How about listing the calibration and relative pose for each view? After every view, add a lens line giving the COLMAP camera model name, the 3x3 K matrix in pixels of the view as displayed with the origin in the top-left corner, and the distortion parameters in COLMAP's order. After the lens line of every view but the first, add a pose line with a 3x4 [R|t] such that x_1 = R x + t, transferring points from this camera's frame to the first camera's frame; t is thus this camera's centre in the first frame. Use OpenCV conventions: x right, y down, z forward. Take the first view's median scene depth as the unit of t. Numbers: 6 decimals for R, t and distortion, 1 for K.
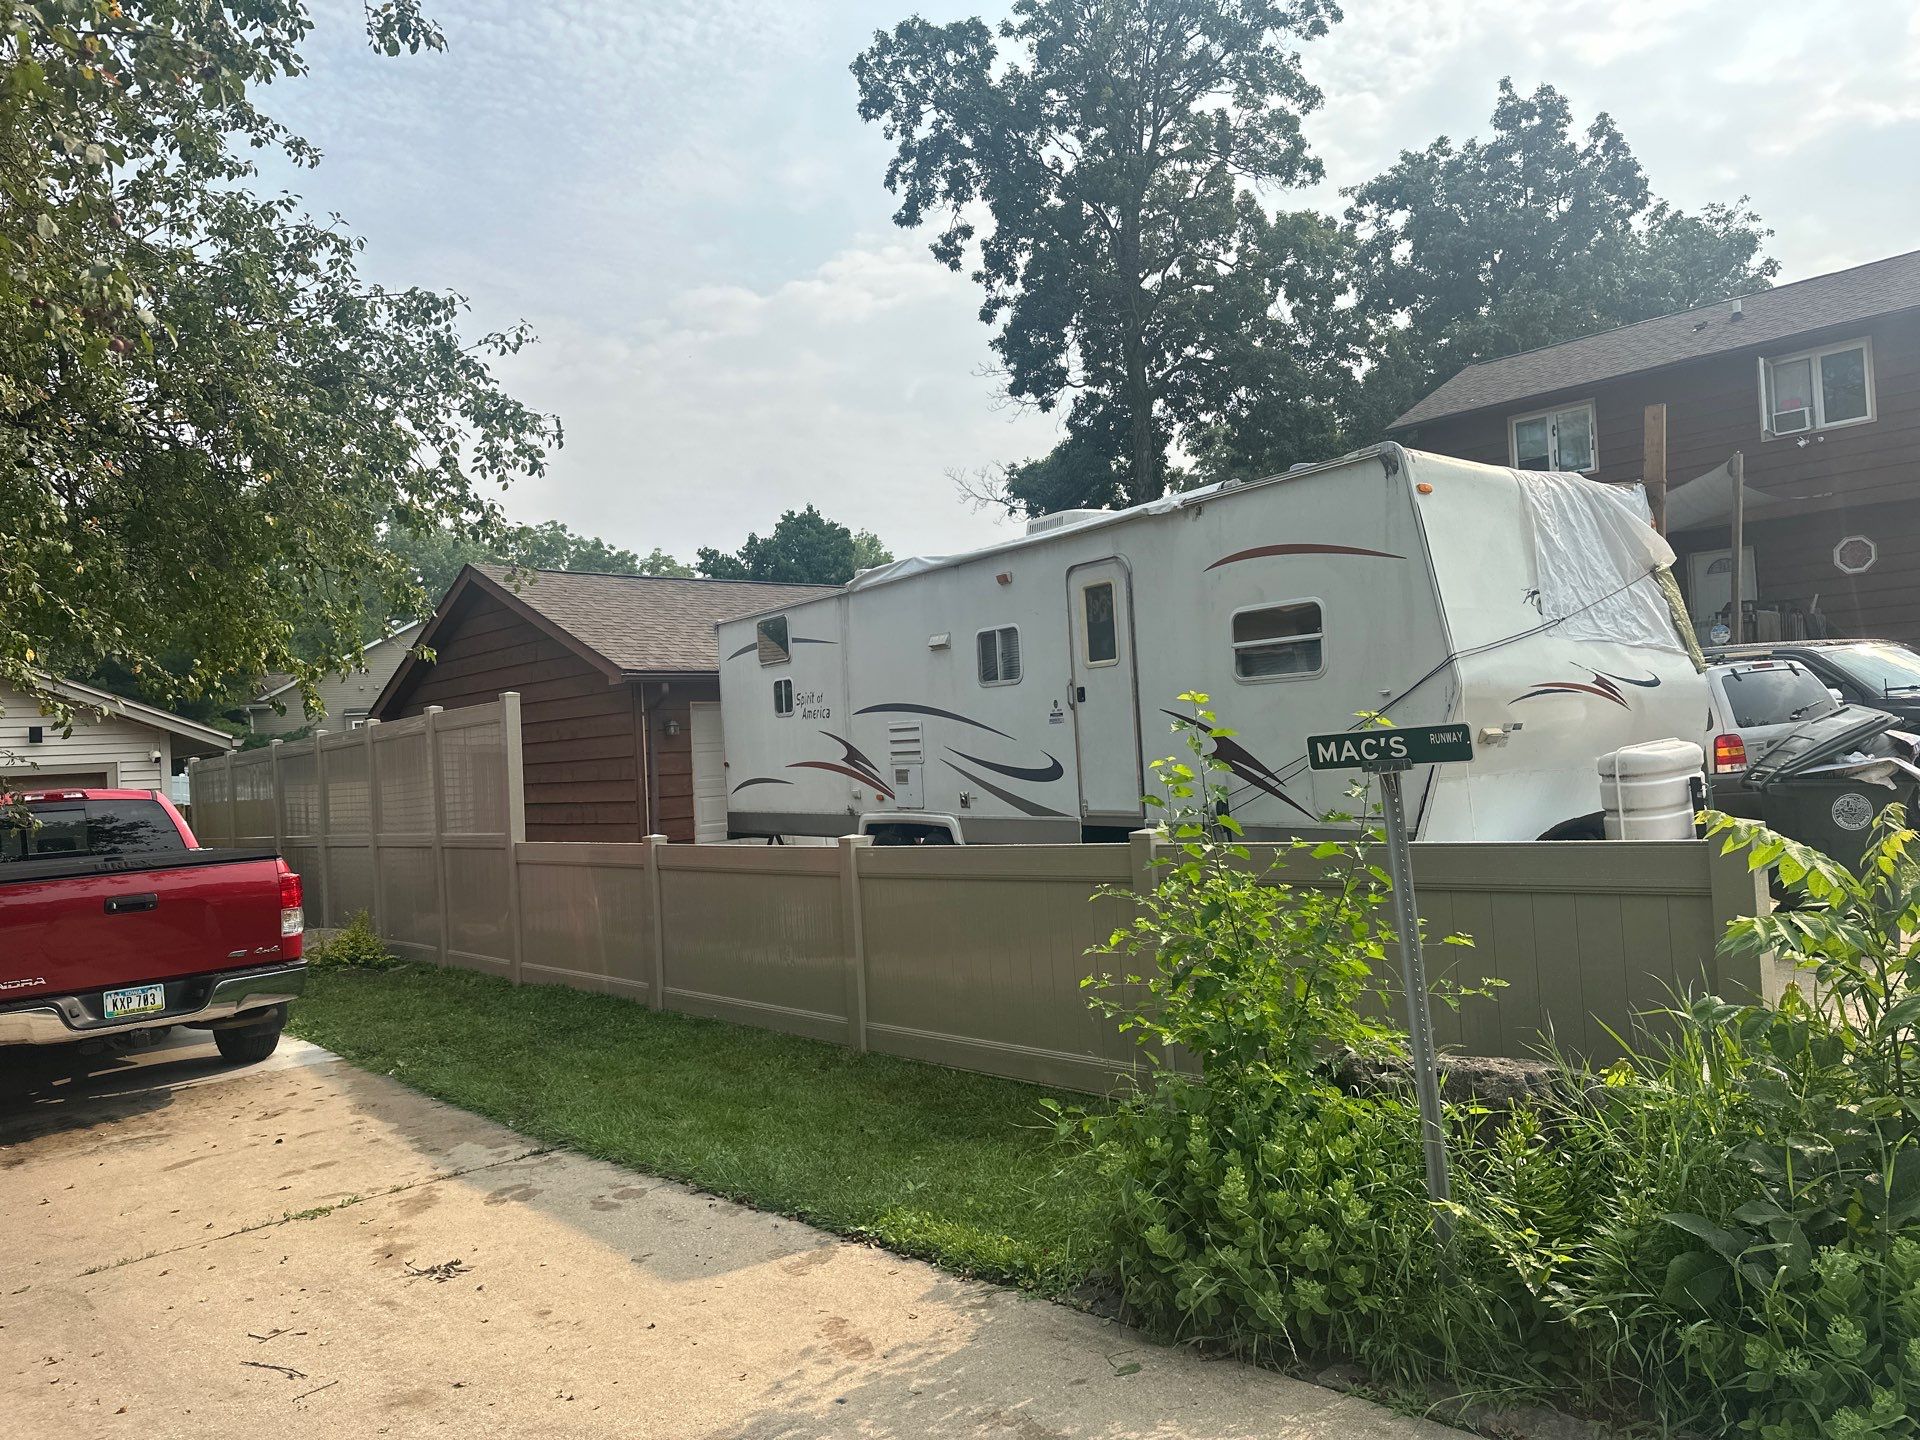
lens RADIAL K [[1339.6, 0, 947.3], [0, 1339.6, 707.8], [0, 0, 1]] dist [0.055822, -0.066835]
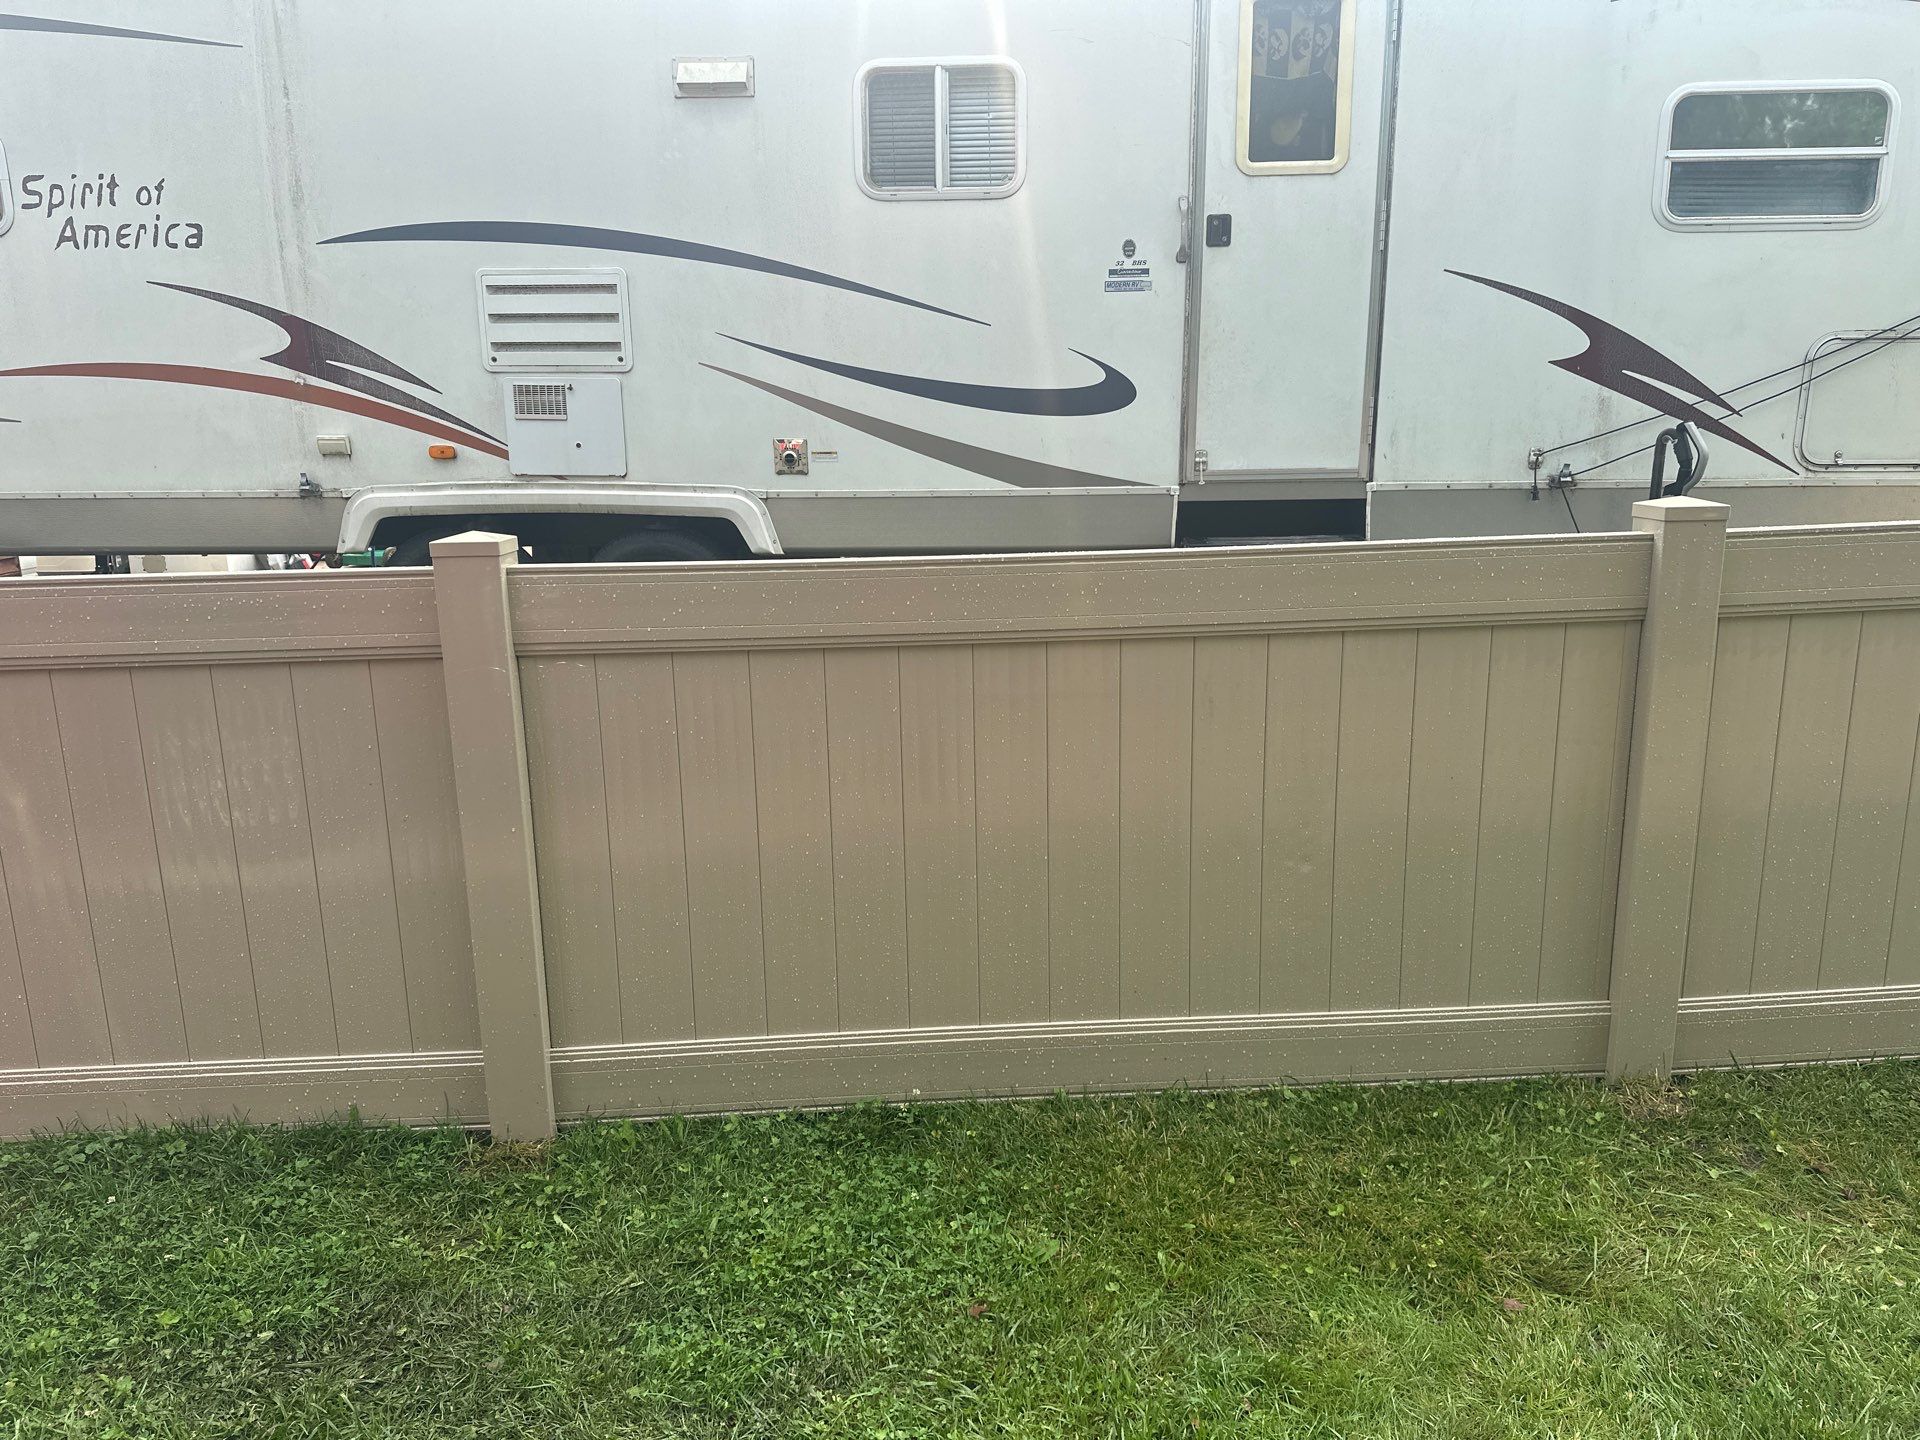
lens RADIAL K [[1391.3, 0, 978.2], [0, 1391.3, 710.4], [0, 0, 1]] dist [0.041714, -0.048049]
pose [[0.610265, -0.117899, 0.783375, -0.353054], [-0.042998, 0.982476, 0.181361, 0.068965], [-0.791030, -0.144362, 0.594501, 0.688575]]
